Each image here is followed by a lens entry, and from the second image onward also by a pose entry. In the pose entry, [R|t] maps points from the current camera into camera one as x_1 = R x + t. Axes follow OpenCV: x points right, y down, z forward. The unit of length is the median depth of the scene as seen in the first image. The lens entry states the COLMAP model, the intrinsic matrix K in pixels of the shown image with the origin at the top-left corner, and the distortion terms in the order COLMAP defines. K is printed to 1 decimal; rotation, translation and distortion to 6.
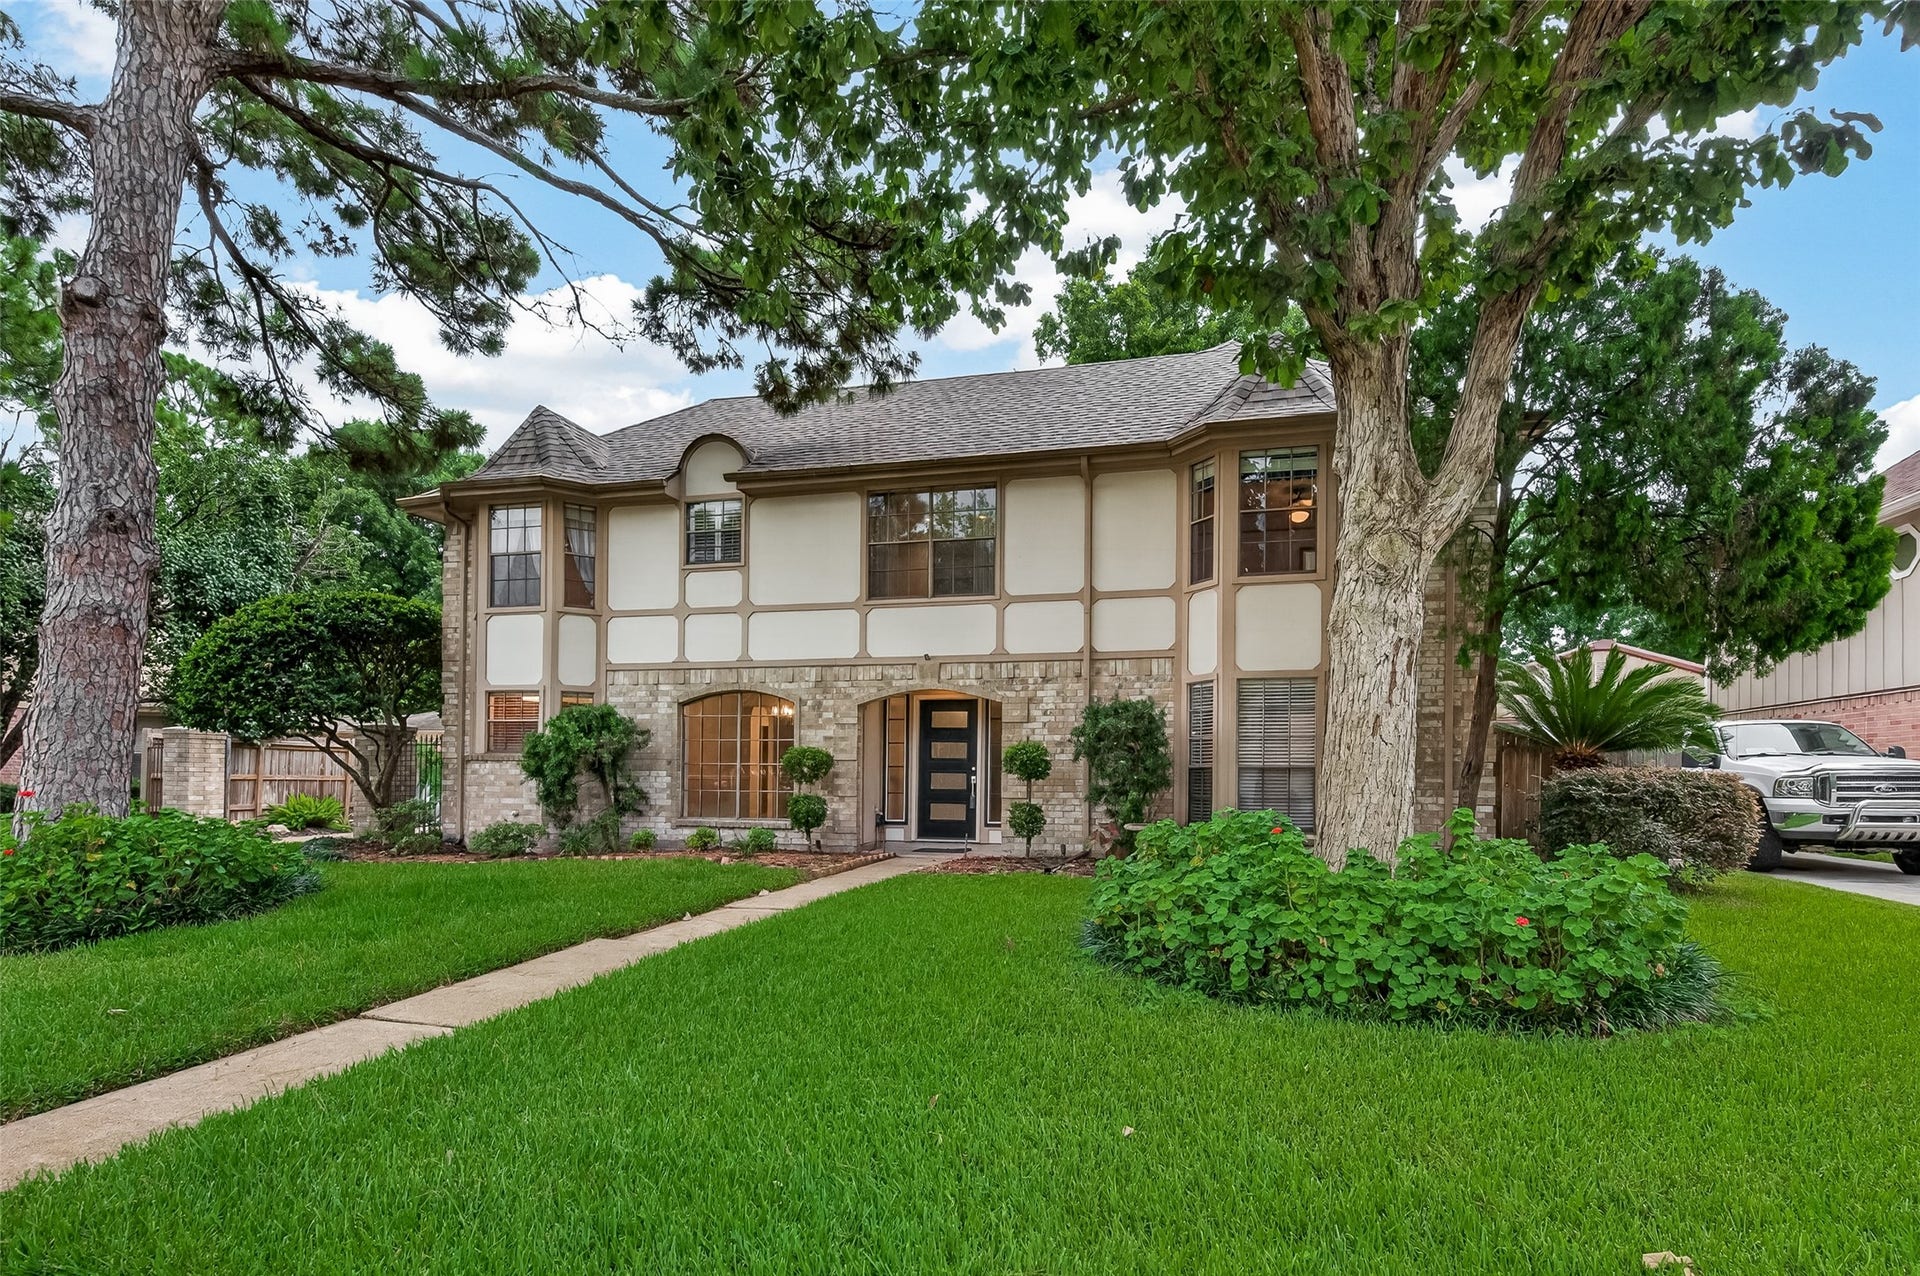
lens RADIAL K [[739.6, 0, 961.2], [0, 739.6, 641.2], [0, 0, 1]] dist [0.001066, 0.000031]
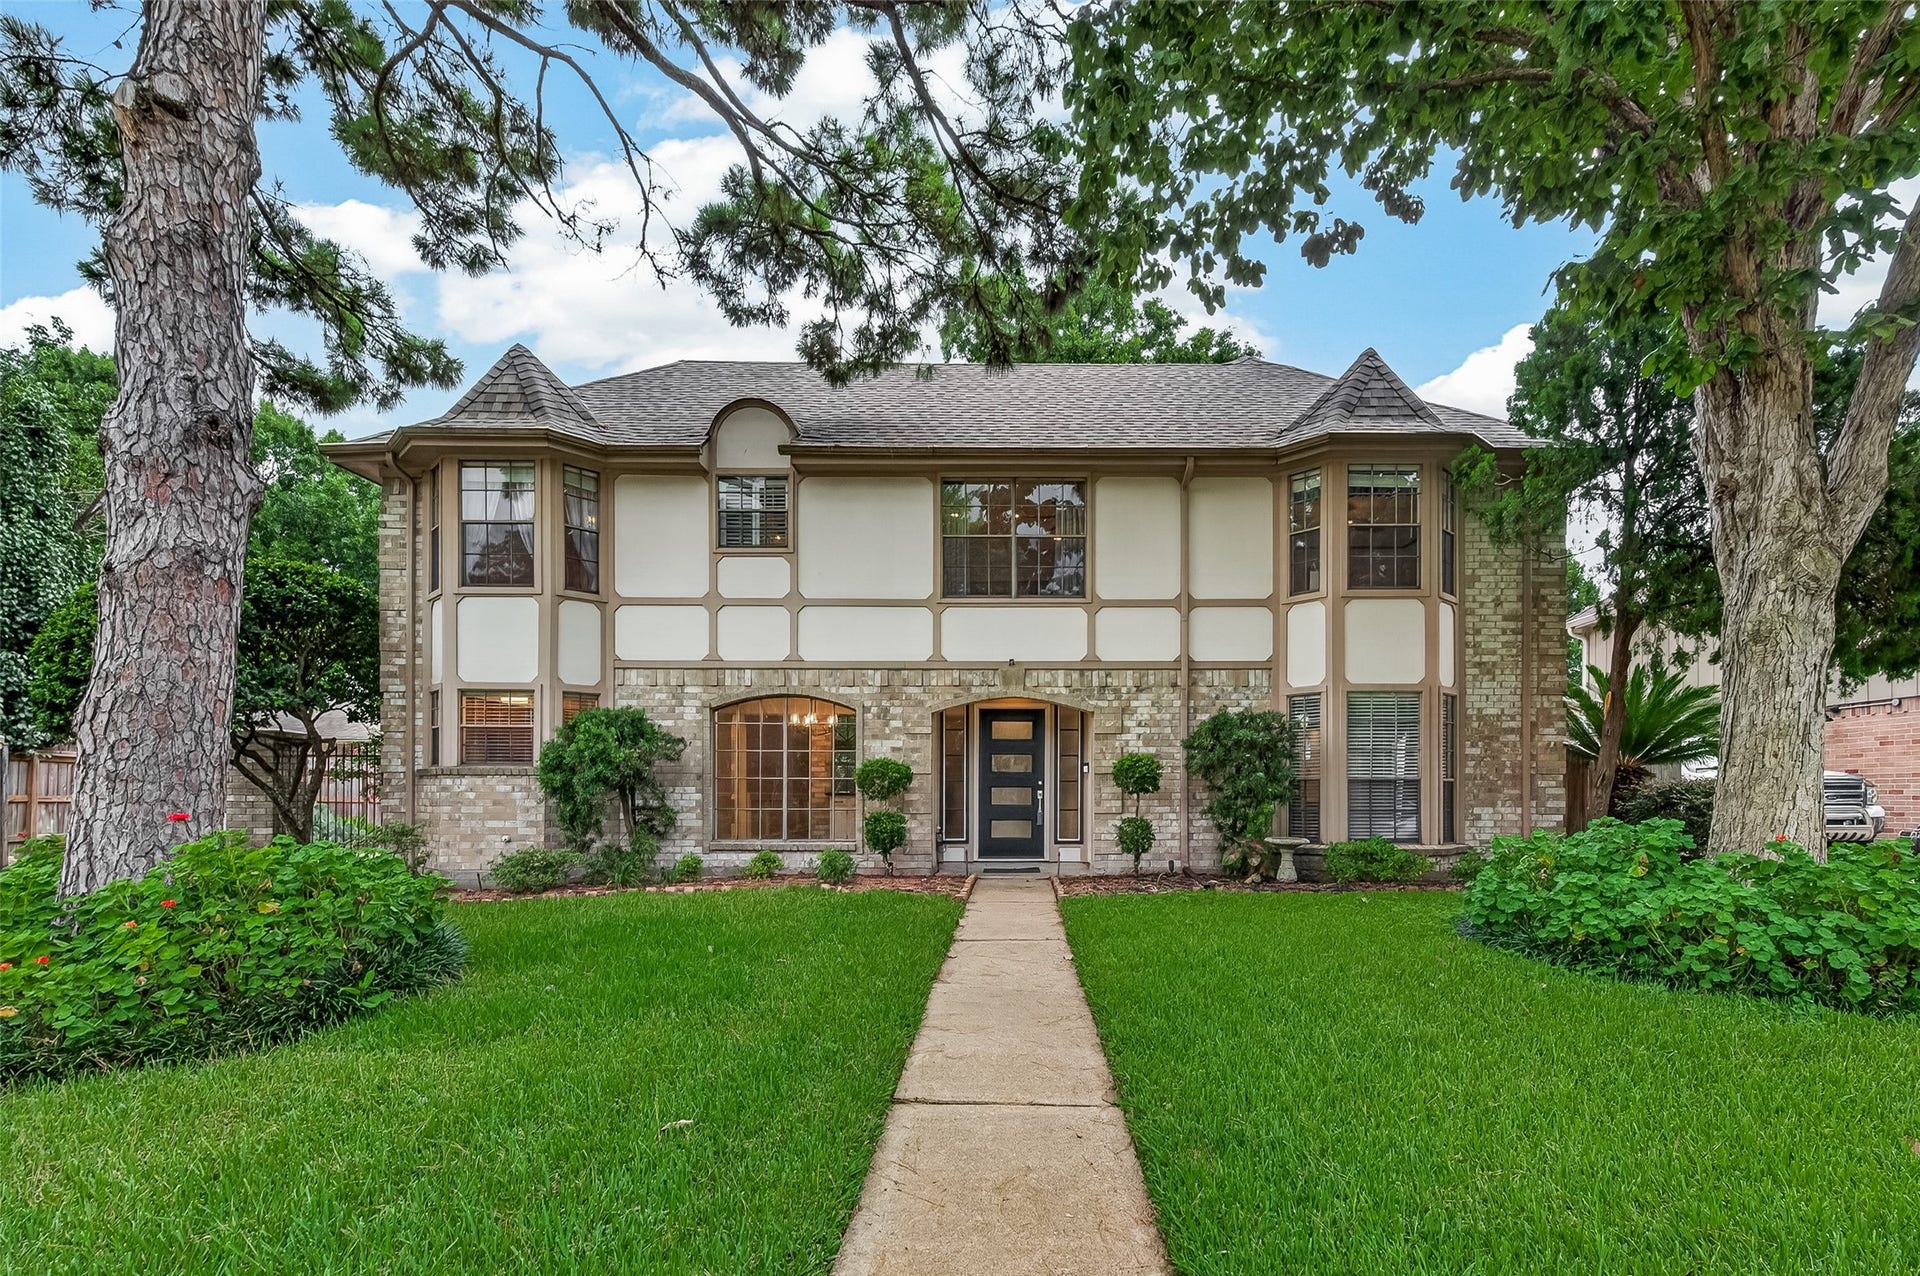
lens RADIAL K [[767.5, 0, 923.2], [0, 767.5, 665.6], [0, 0, 1]] dist [0.000312, -0.000106]
pose [[0.979993, 0.026883, 0.197208, -0.333426], [-0.029746, 0.999490, 0.011571, 0.017570], [-0.196797, -0.017206, 0.980293, 0.080782]]
